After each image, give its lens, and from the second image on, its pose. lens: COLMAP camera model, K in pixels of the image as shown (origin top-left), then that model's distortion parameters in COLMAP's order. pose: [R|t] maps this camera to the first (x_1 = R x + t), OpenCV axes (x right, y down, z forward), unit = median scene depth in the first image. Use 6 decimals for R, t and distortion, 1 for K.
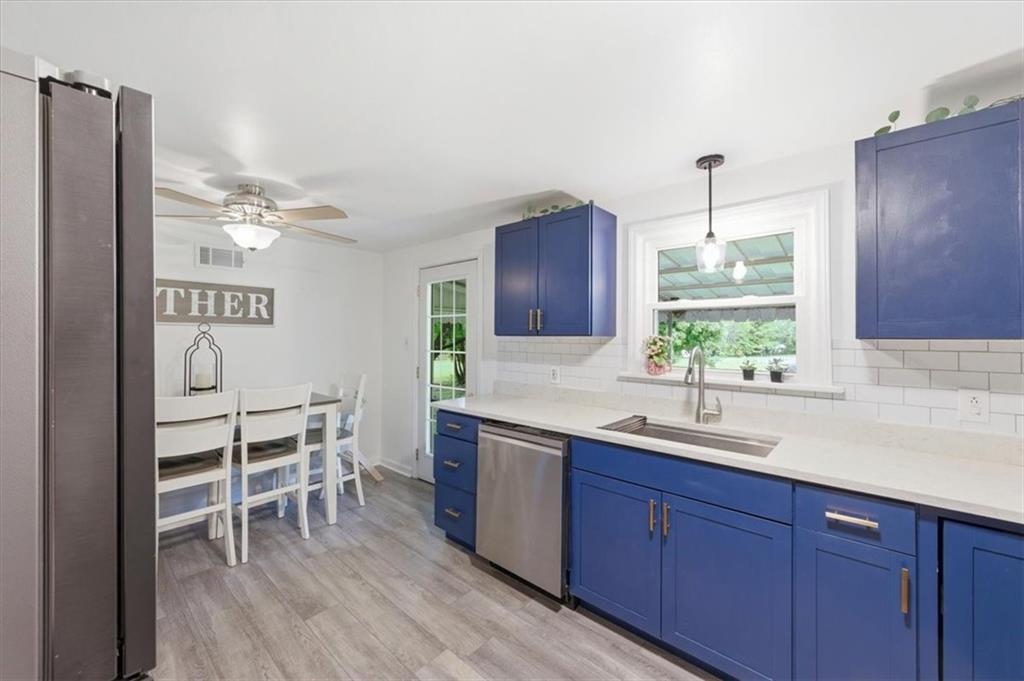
lens RADIAL K [[398.9, 0, 512.0], [0, 398.9, 340.5], [0, 0, 1]] dist [-0.031364, 0.000024]
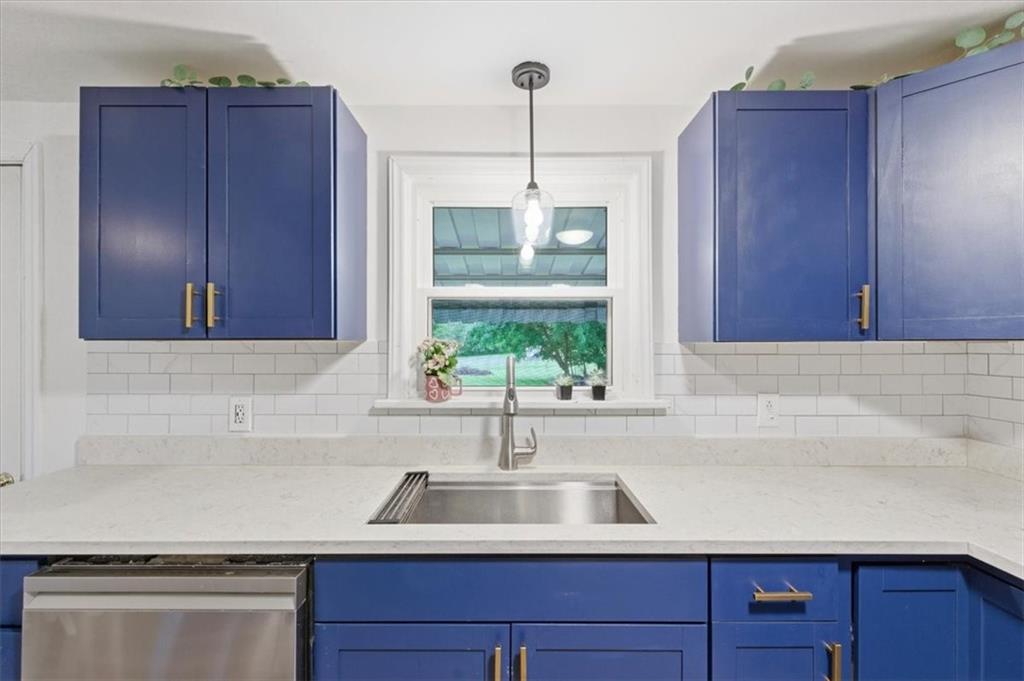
lens RADIAL K [[452.8, 0, 512.0], [0, 452.8, 340.5], [0, 0, 1]] dist [0.002837, -0.000025]
pose [[0.745954, -0.005288, 0.665976, -0.027082], [0.010258, 0.999941, -0.003550, -0.005961], [-0.665918, 0.009479, 0.745965, 0.406521]]
